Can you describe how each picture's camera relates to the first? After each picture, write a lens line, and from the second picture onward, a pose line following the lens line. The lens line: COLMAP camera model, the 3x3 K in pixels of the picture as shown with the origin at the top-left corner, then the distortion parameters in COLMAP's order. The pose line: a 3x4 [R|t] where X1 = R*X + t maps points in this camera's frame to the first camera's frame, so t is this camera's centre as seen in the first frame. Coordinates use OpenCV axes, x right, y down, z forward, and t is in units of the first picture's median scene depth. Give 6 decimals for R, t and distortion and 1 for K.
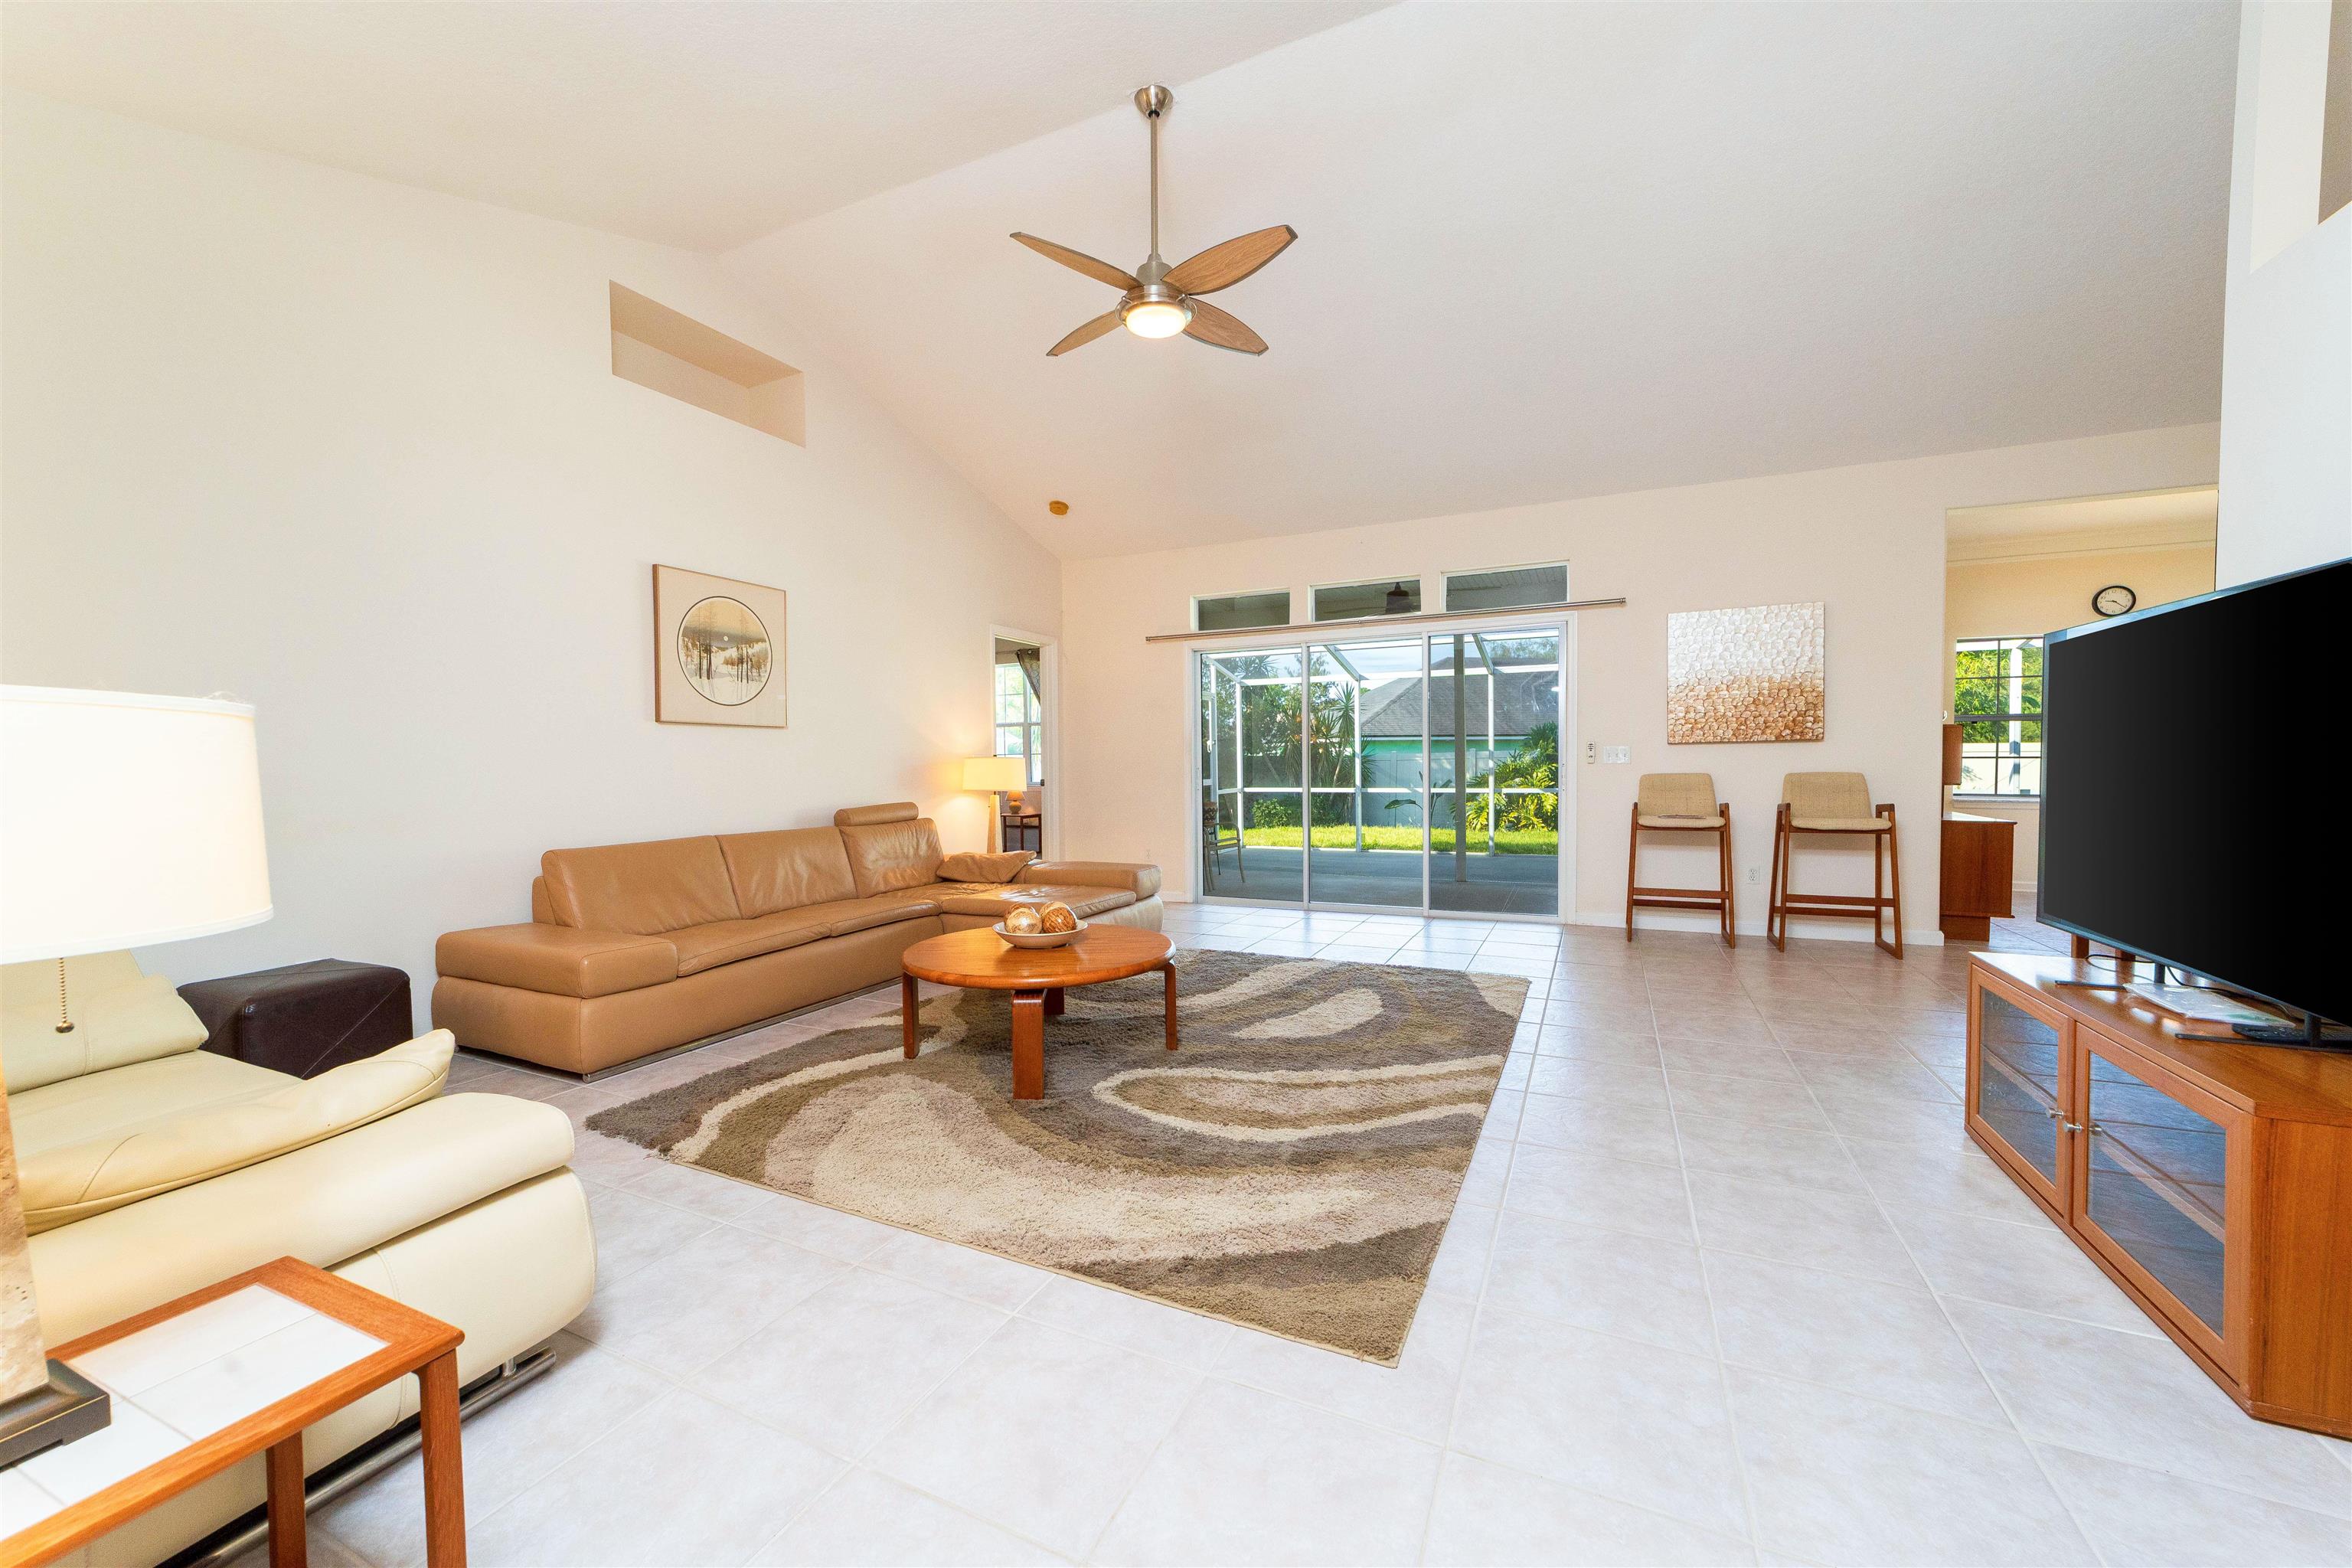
lens RADIAL K [[901.2, 0, 1163.2], [0, 901.2, 774.2], [0, 0, 1]] dist [-0.002638, 0.000262]
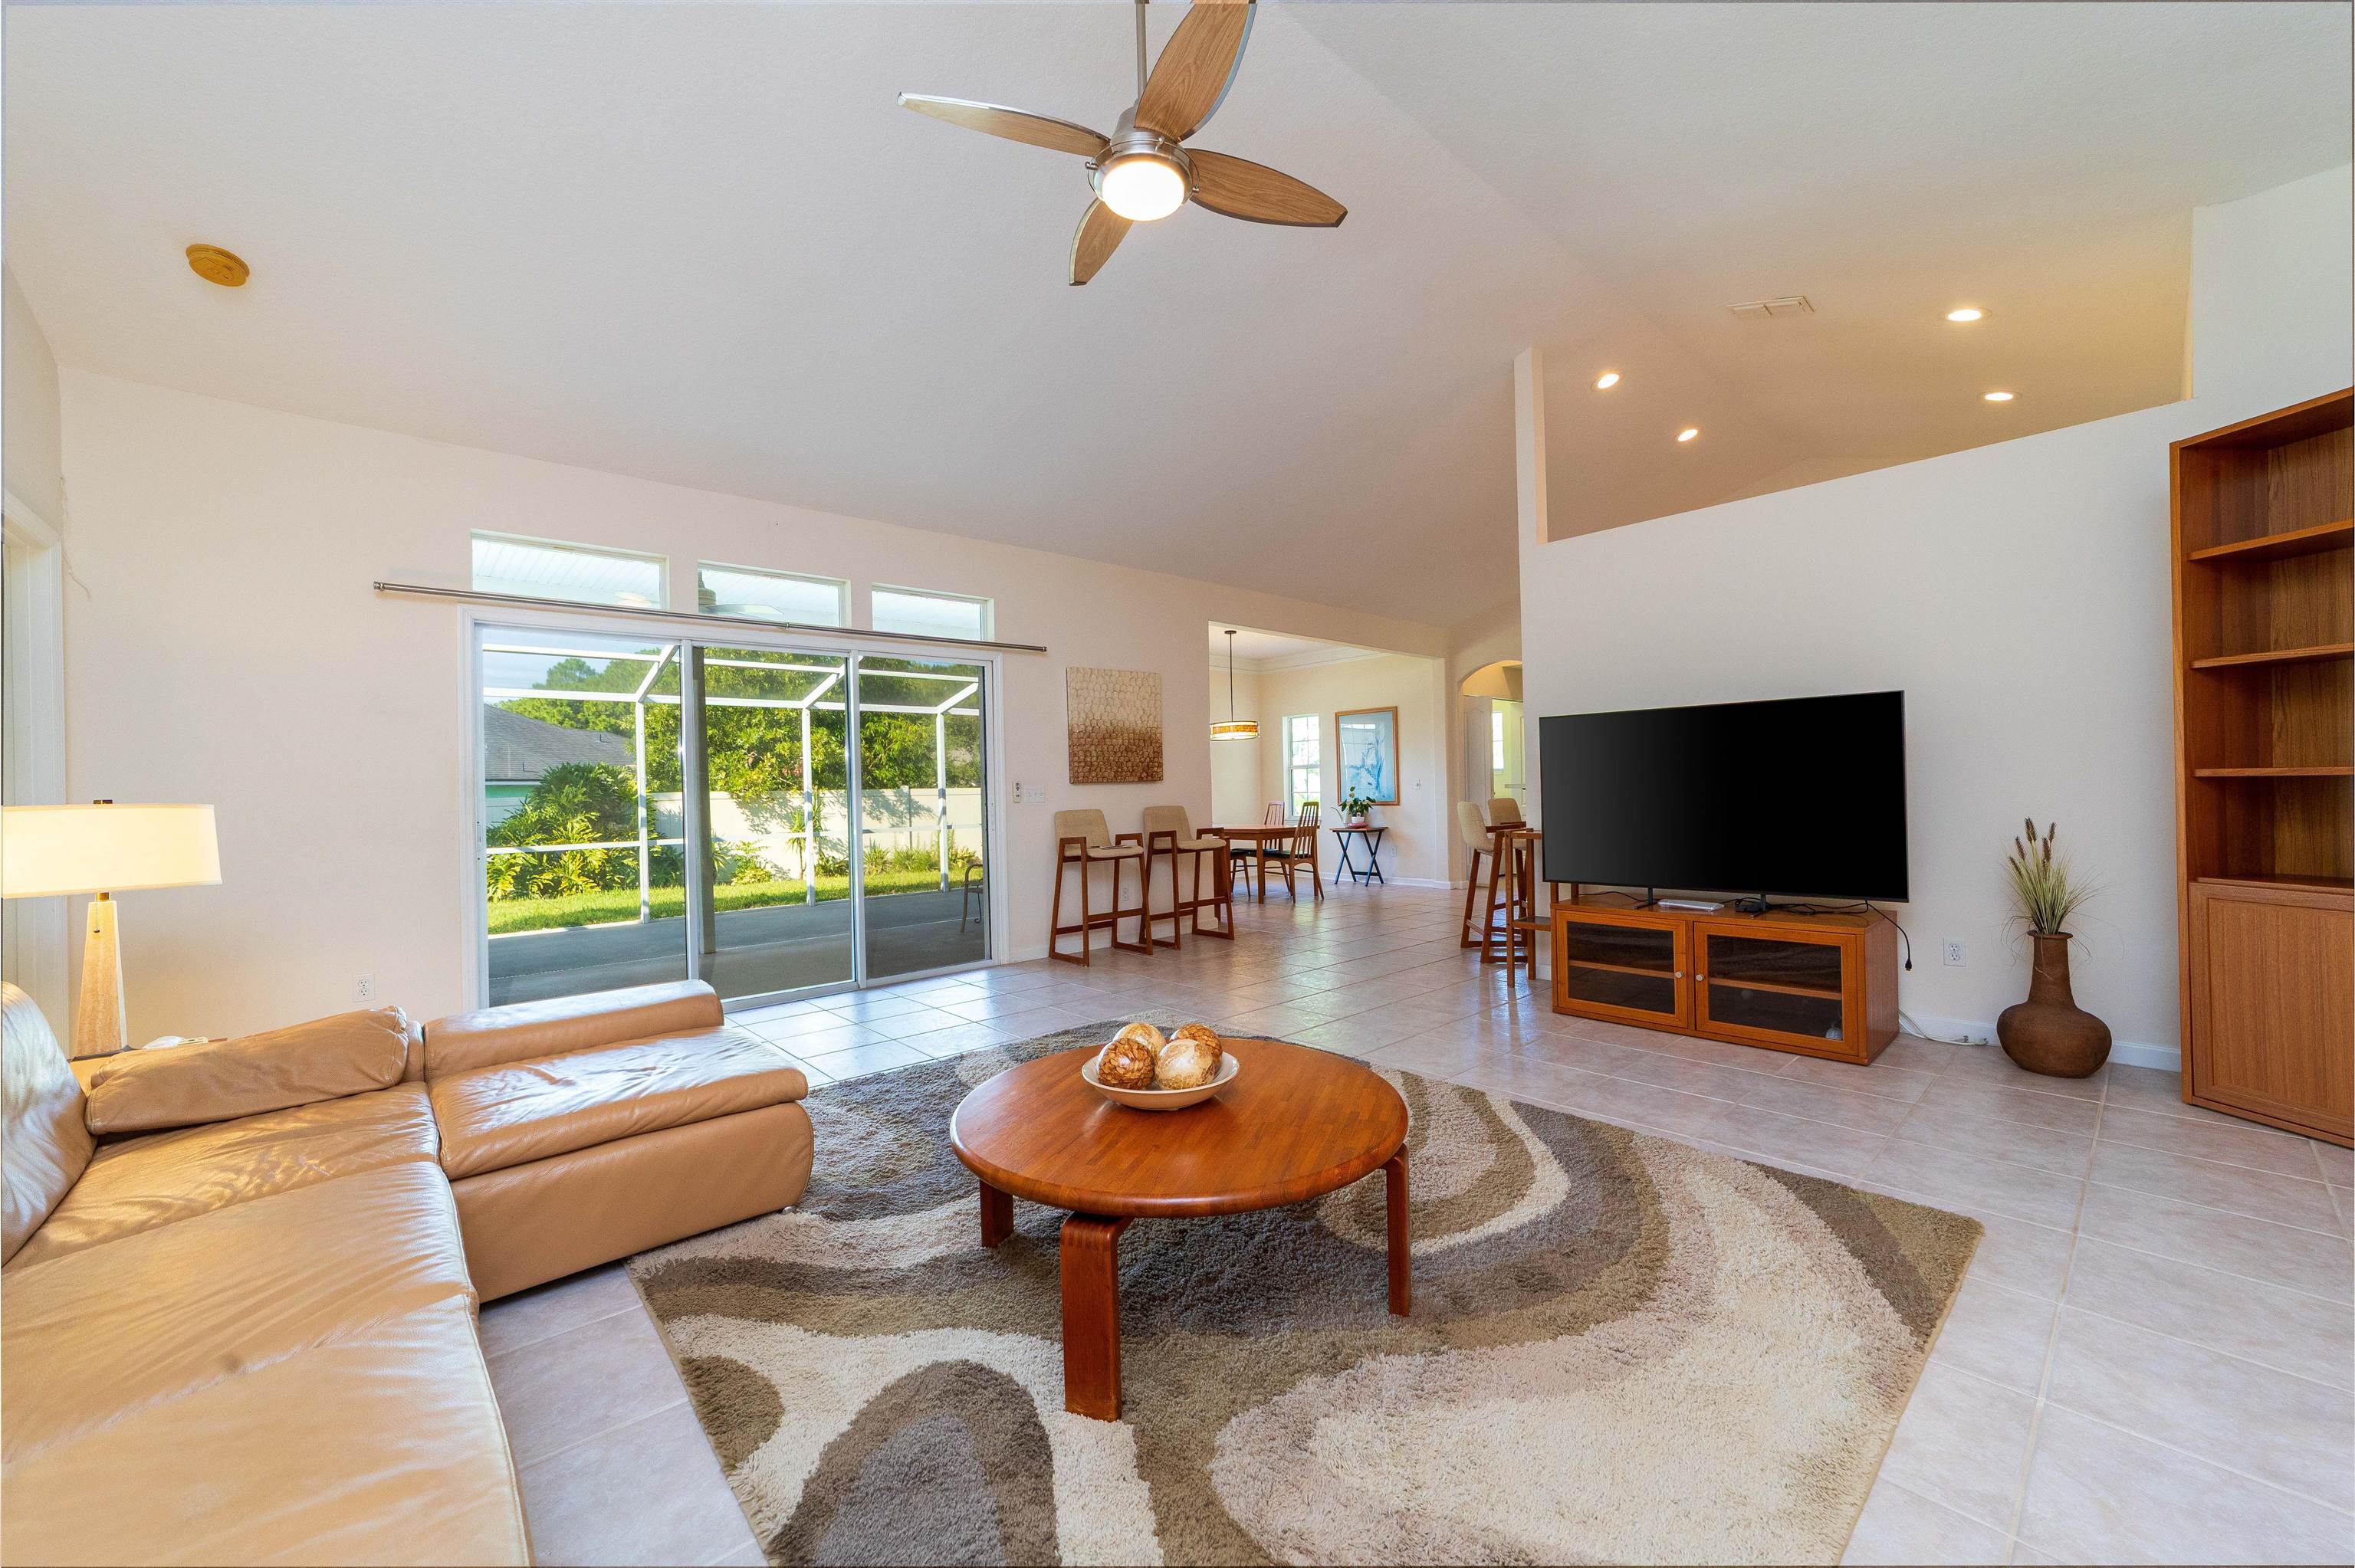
lens RADIAL K [[902.2, 0, 1174.4], [0, 902.2, 794.1], [0, 0, 1]] dist [-0.002638, 0.000262]
pose [[0.386889, -0.005013, 0.922113, -0.437987], [0.035383, 0.999329, -0.009413, -0.005715], [-0.921447, 0.036269, 0.386807, 0.476837]]
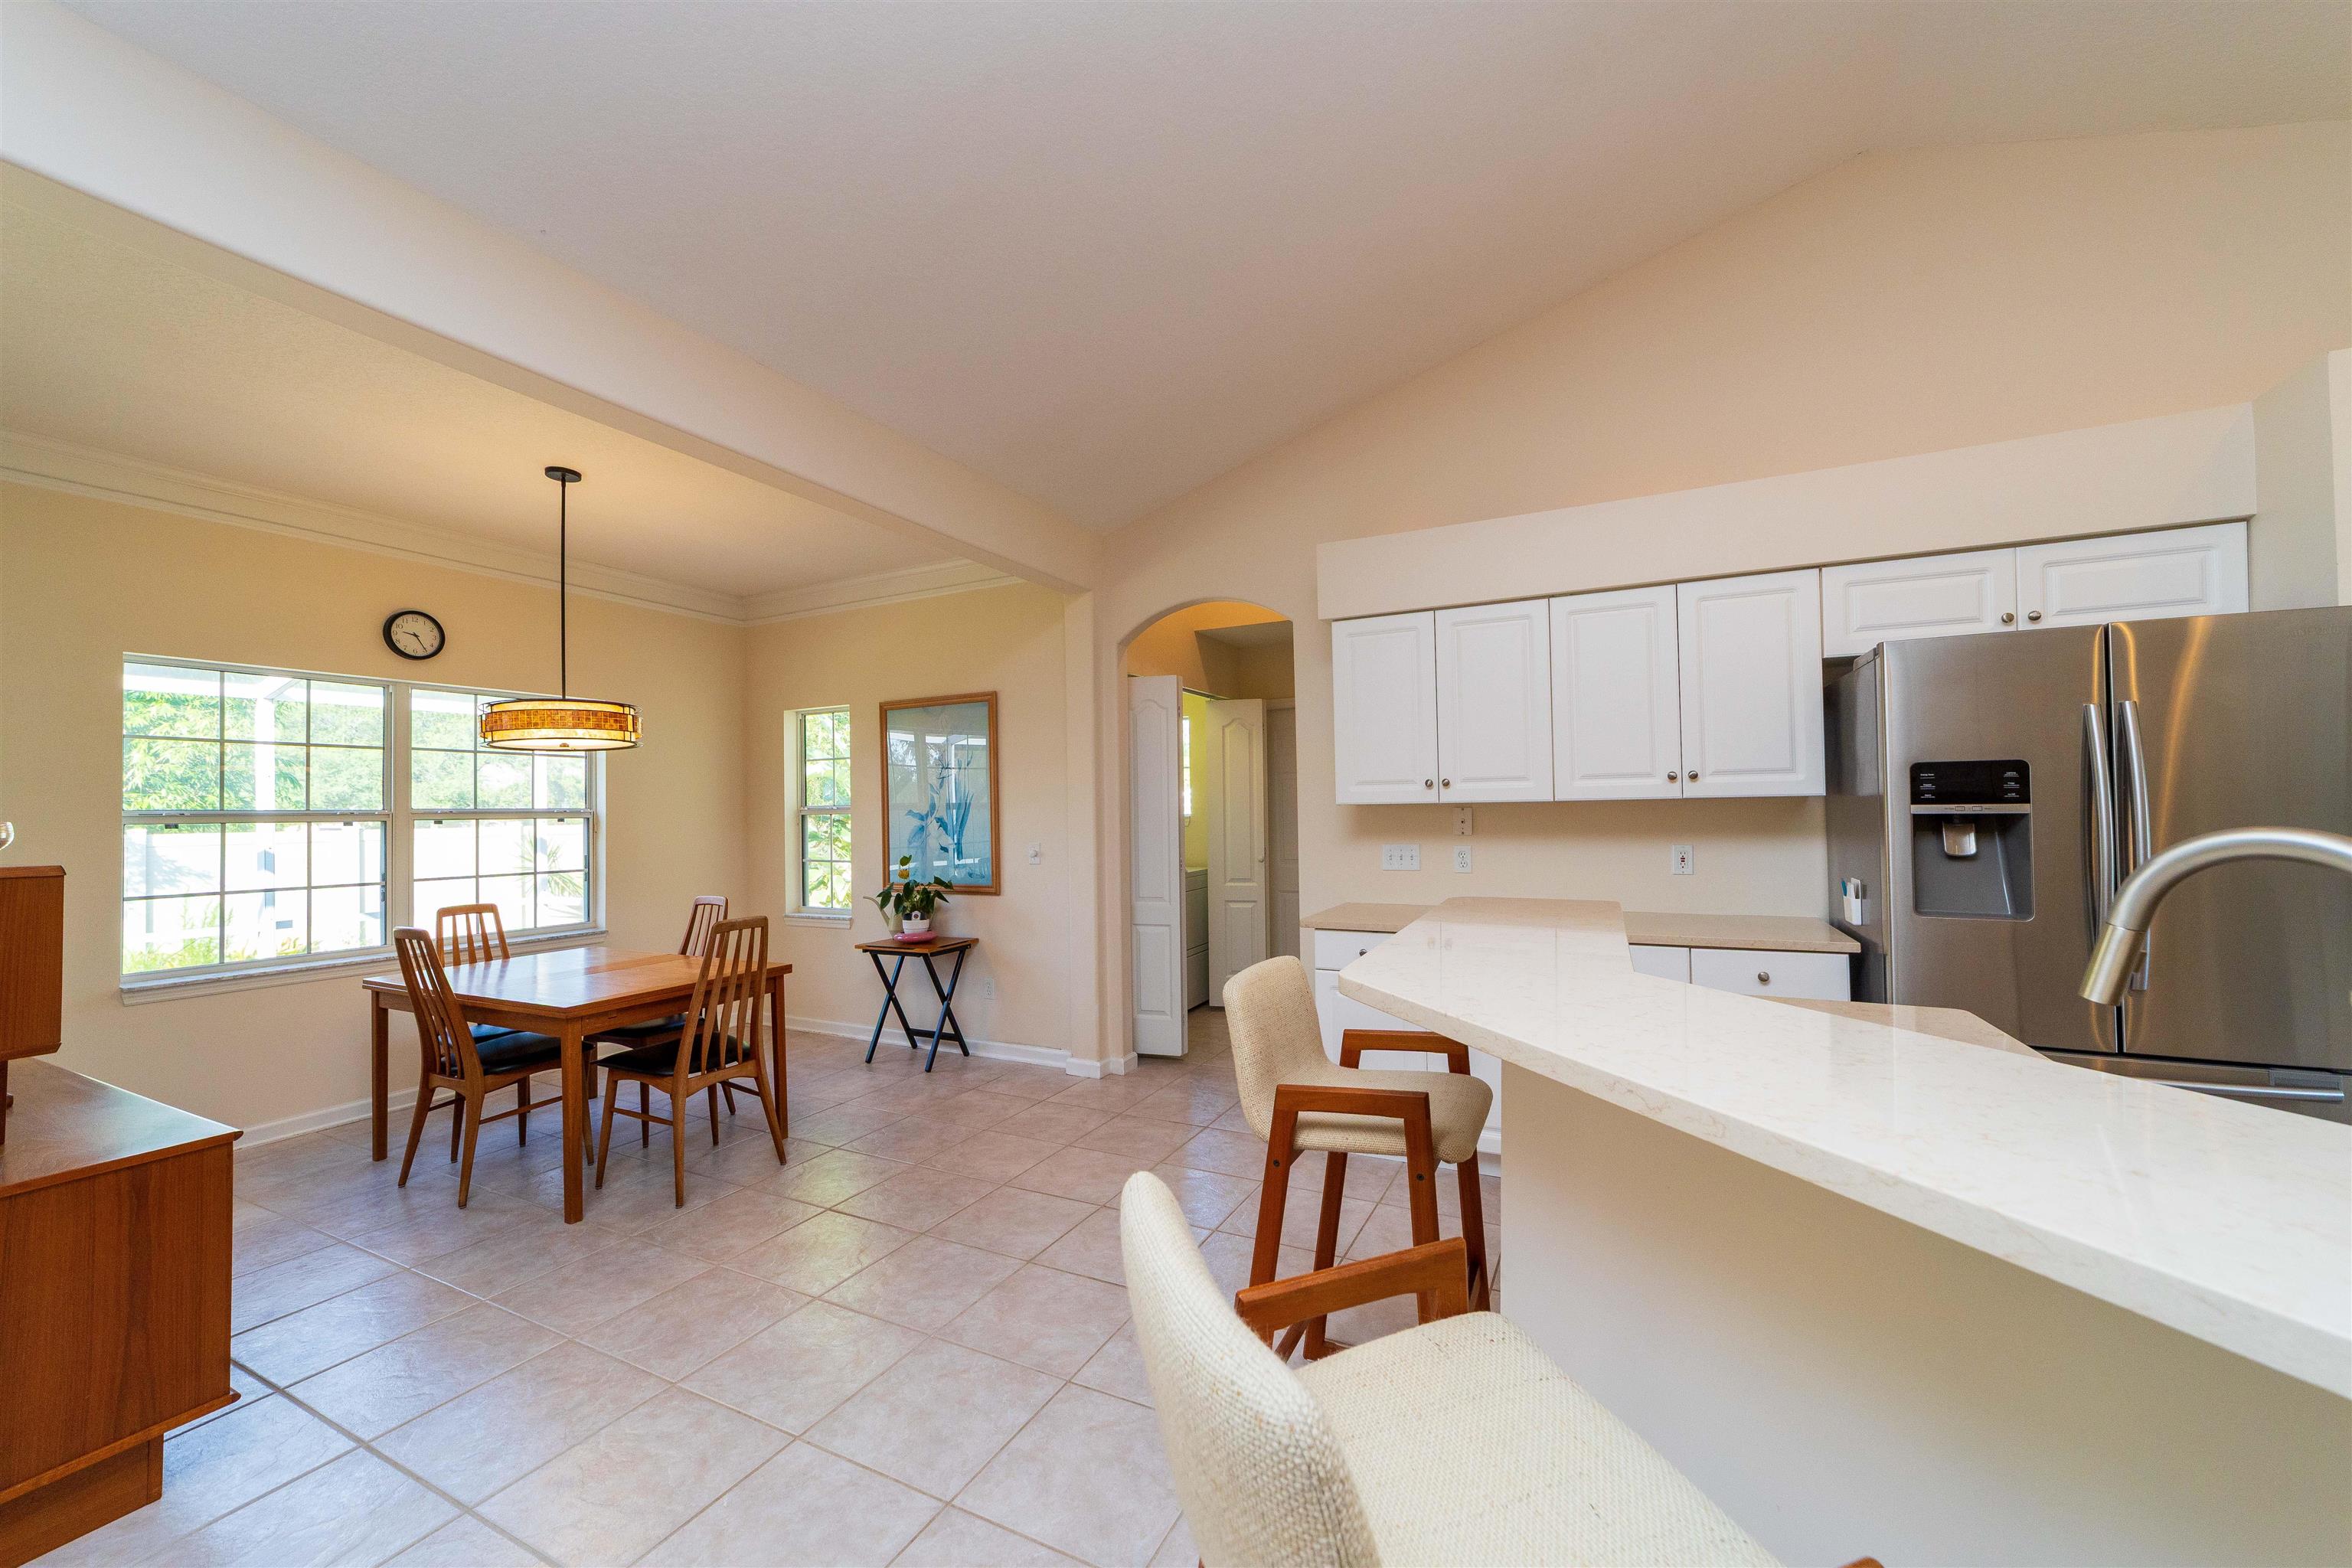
lens RADIAL K [[901.2, 0, 1157.1], [0, 901.2, 792.6], [0, 0, 1]] dist [-0.002638, 0.000262]
pose [[0.039212, 0.026452, 0.998881, 0.561636], [0.035526, 0.998981, -0.027849, -0.056153], [-0.998599, 0.036578, 0.038233, 0.573956]]
